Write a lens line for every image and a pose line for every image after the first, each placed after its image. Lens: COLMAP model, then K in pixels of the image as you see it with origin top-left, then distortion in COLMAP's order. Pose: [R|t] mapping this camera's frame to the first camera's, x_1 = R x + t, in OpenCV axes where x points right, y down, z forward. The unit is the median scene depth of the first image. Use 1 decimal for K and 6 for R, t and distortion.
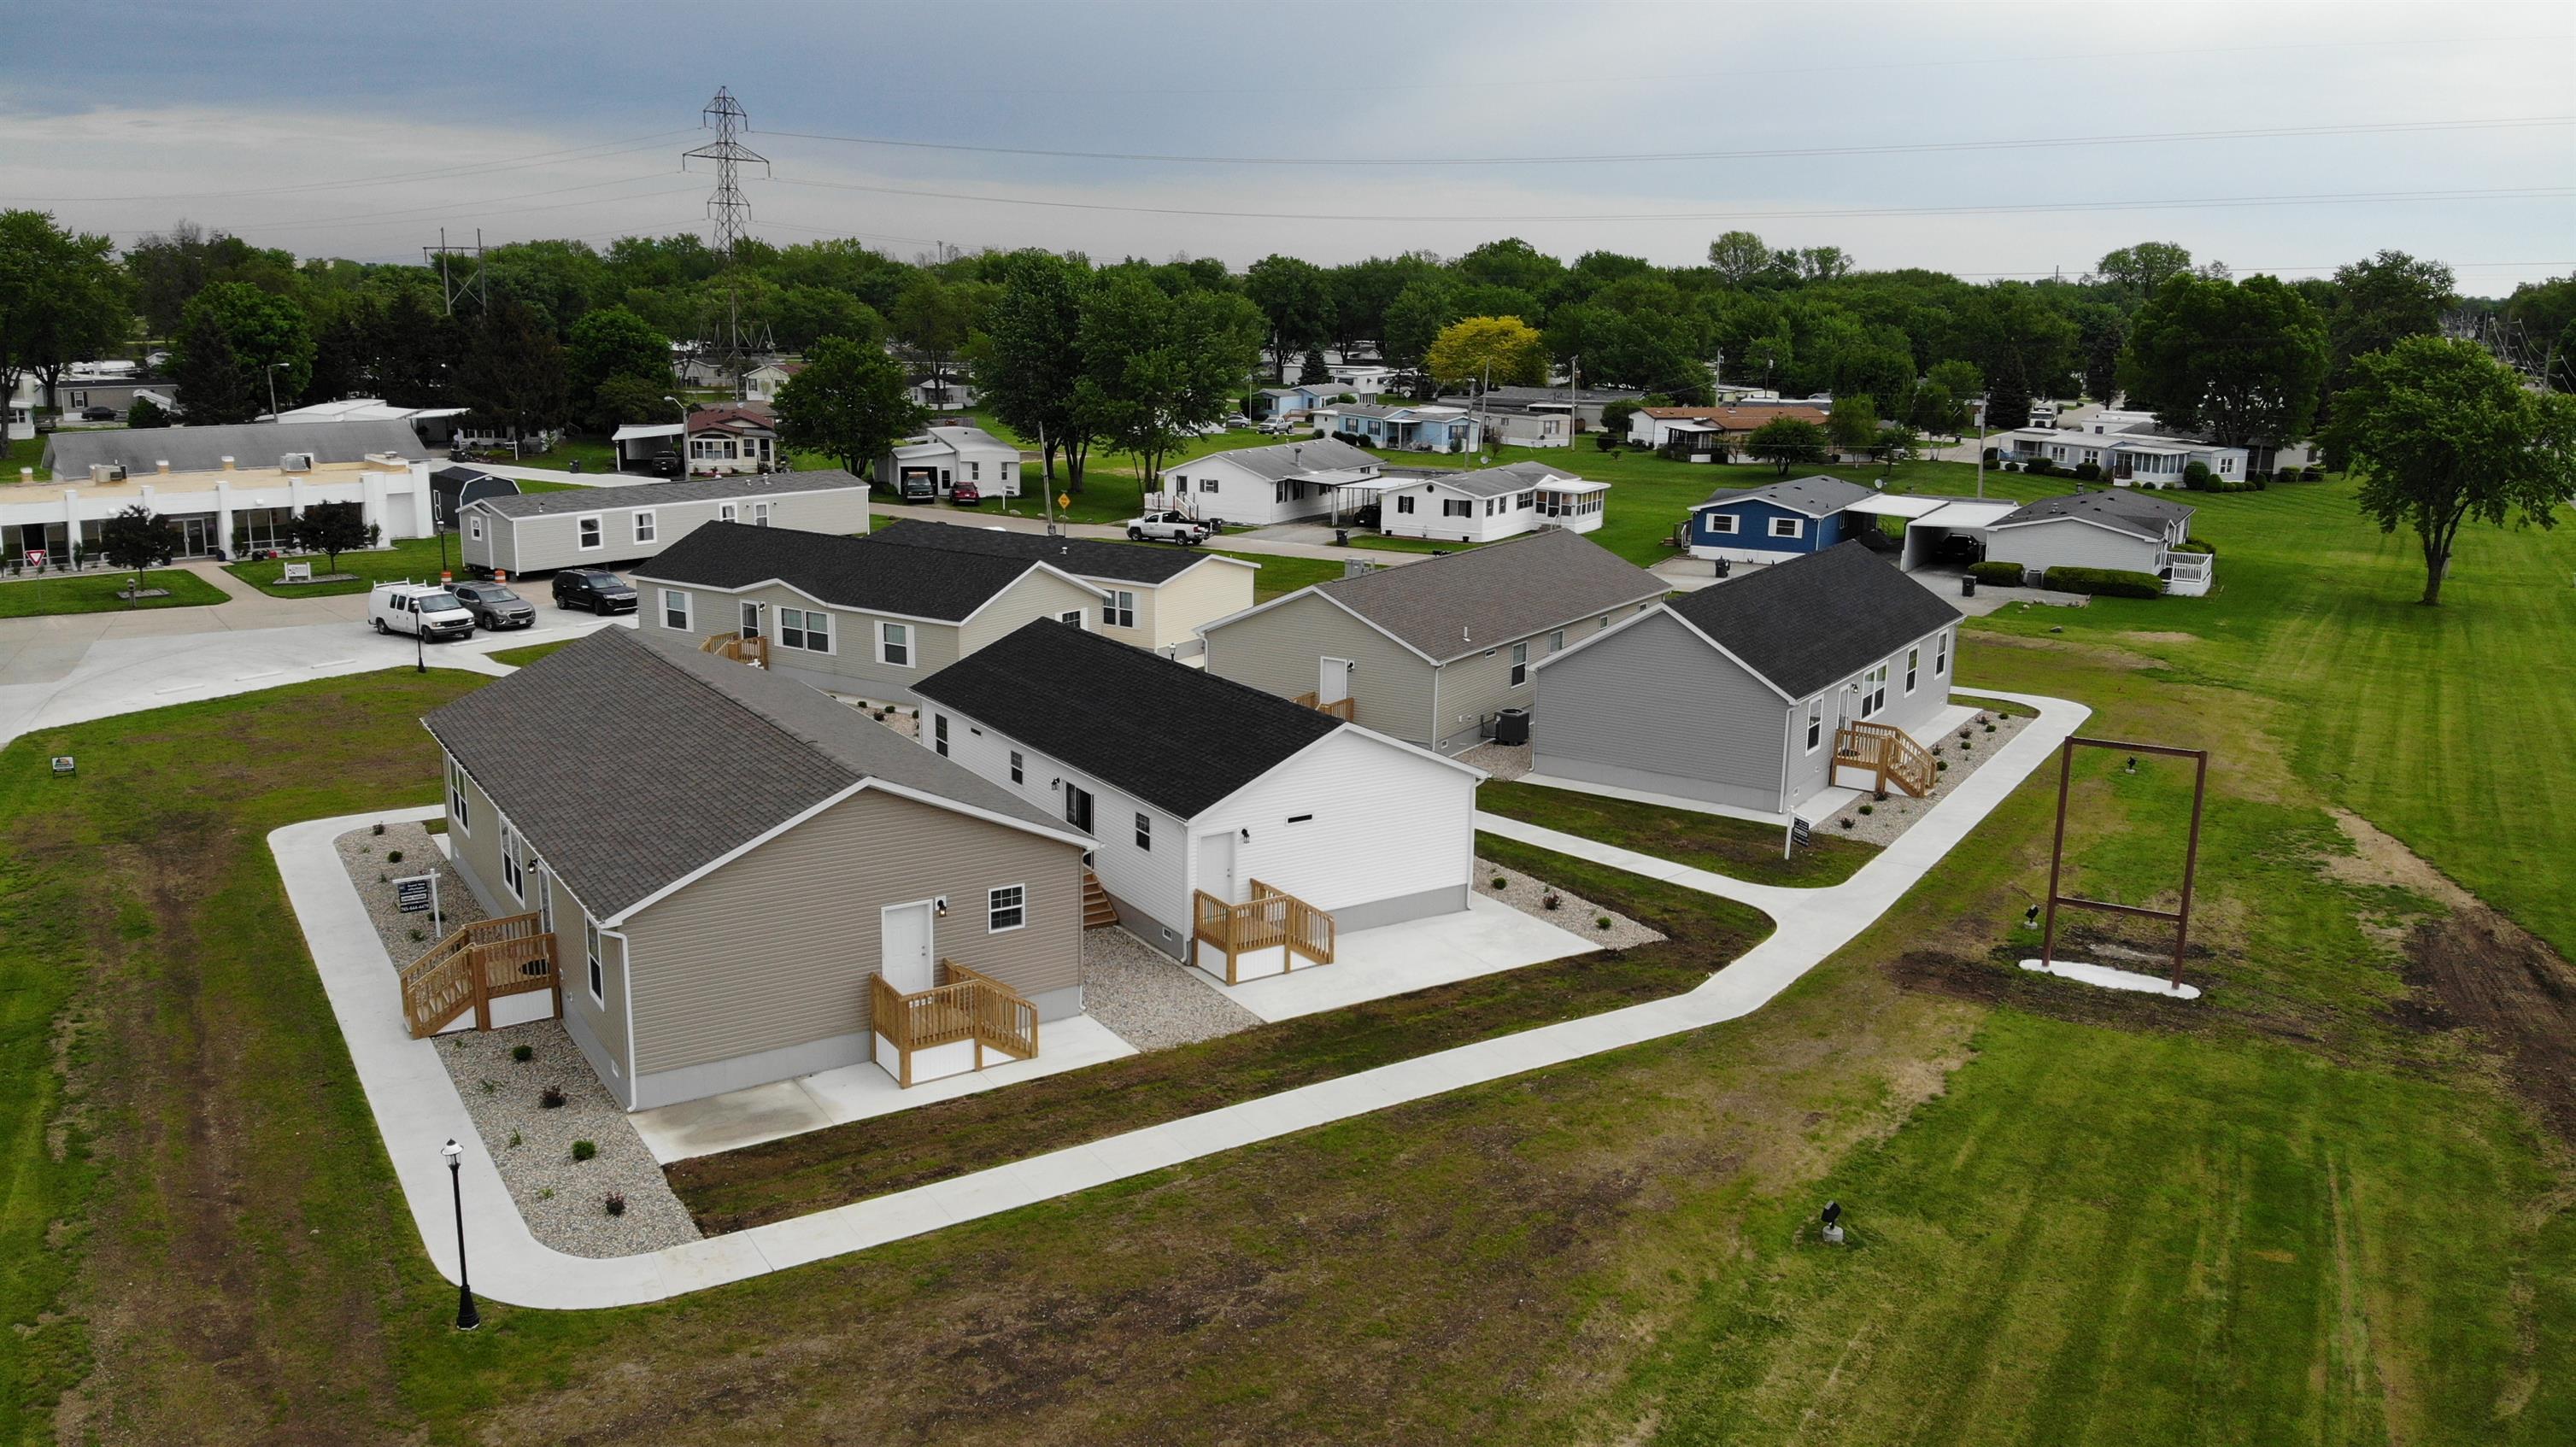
lens RADIAL K [[1893.7, 0, 1261.2], [0, 1893.7, 722.9], [0, 0, 1]] dist [0.143545, -0.404393]
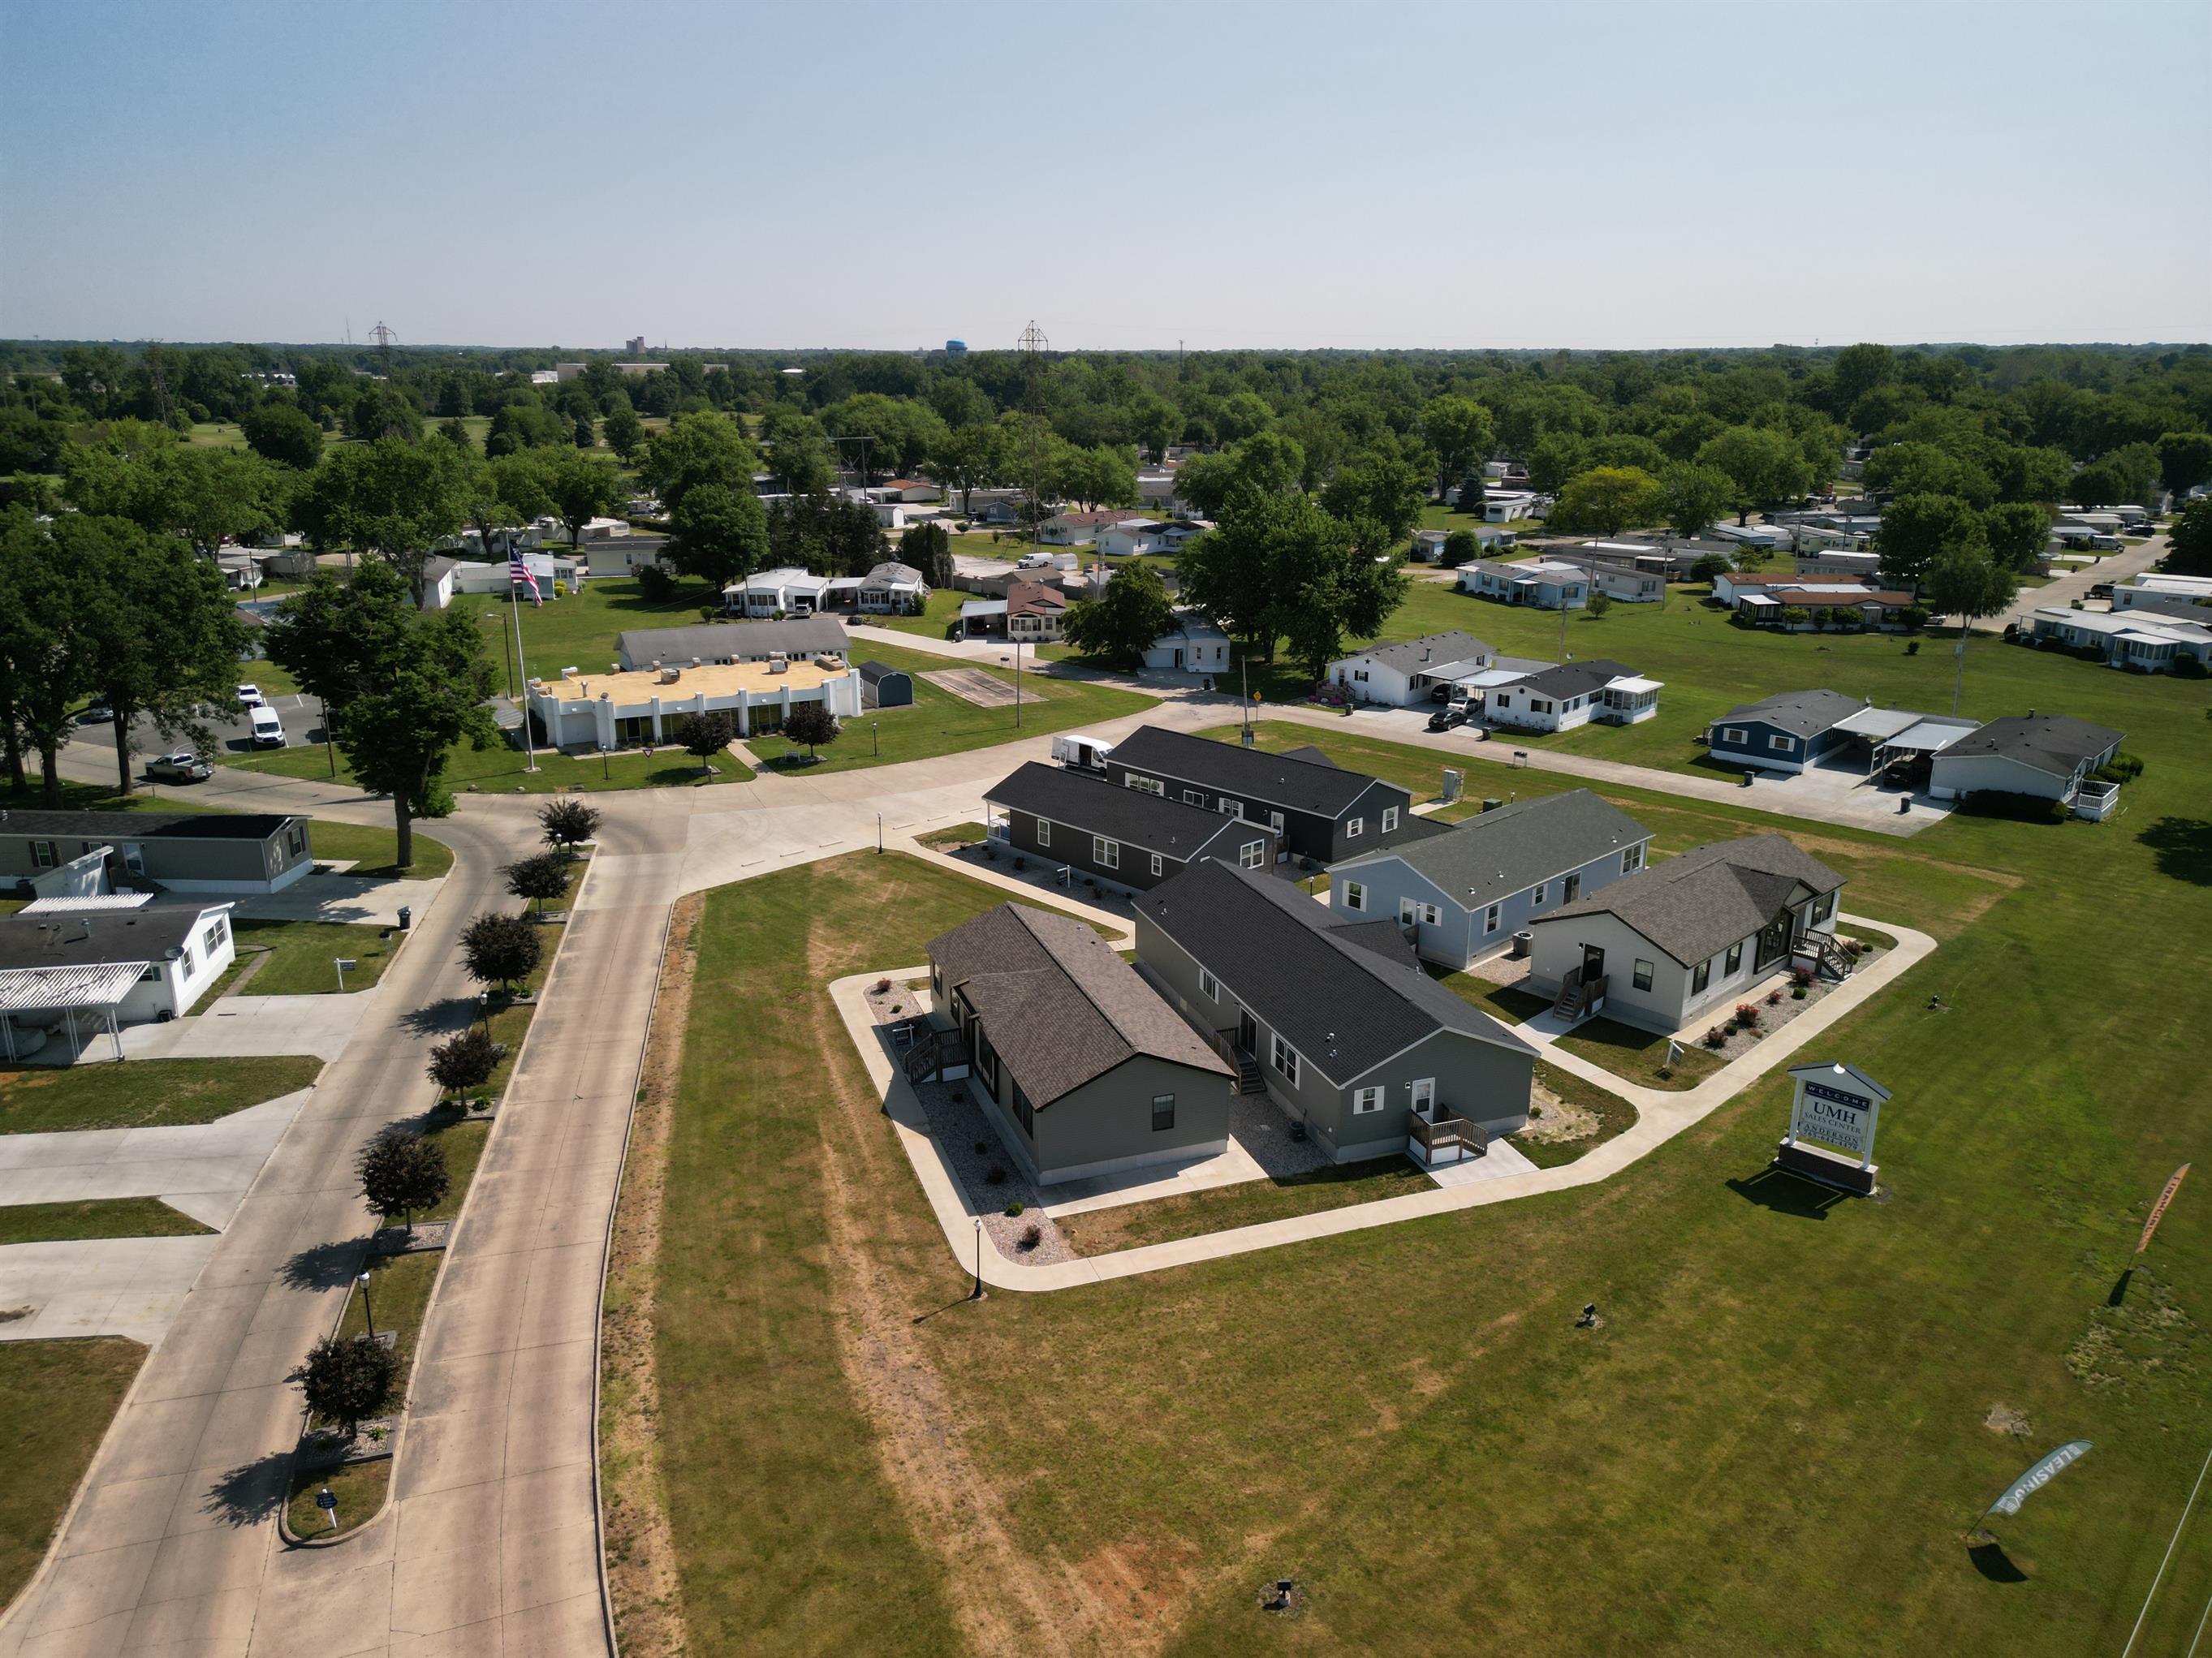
lens RADIAL K [[1537.2, 0, 1106.0], [0, 1537.2, 829.0], [0, 0, 1]] dist [0.107857, -0.160388]
pose [[0.978339, 0.051111, -0.200601, 0.021641], [-0.037514, 0.996770, 0.071007, -0.087441], [0.203582, -0.061944, 0.977096, -0.177366]]
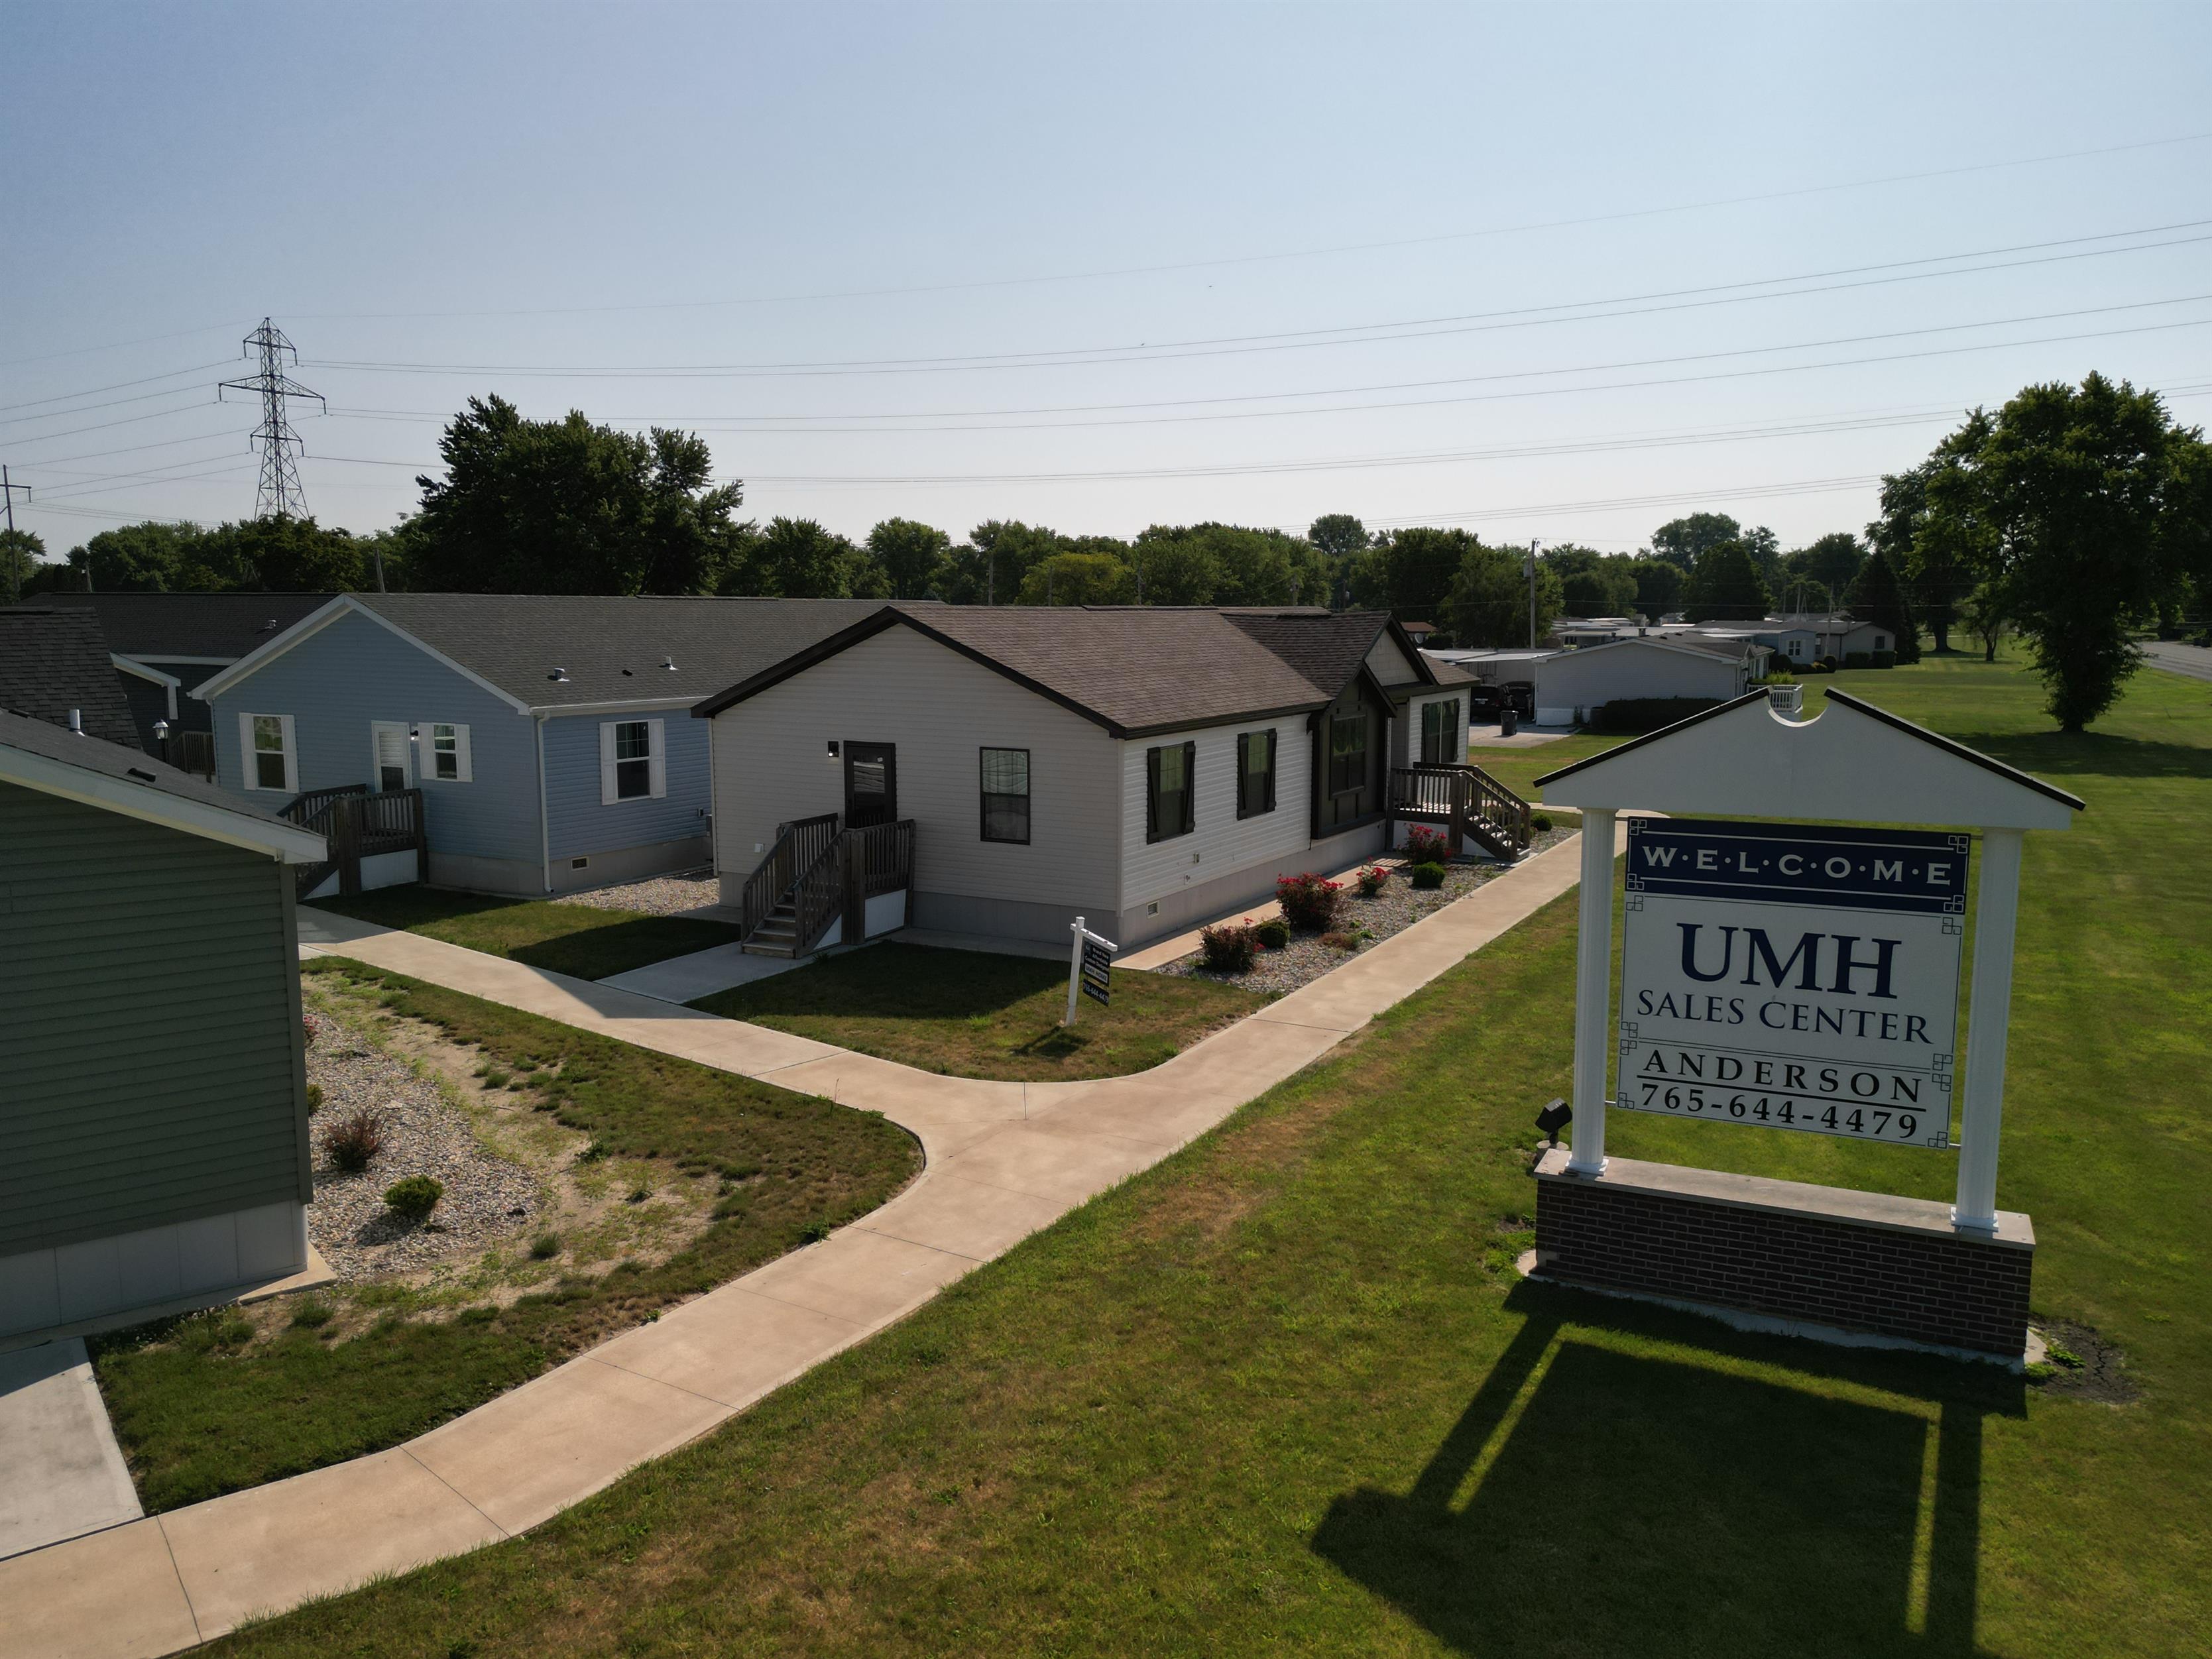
lens RADIAL K [[1683.6, 0, 1086.6], [0, 1683.6, 829.0], [0, 0, 1]] dist [0.102032, -0.124318]
pose [[0.996452, -0.028306, 0.079255, 0.098706], [0.035063, 0.995746, -0.085206, 0.023683], [-0.076506, 0.087683, 0.993206, 0.229832]]
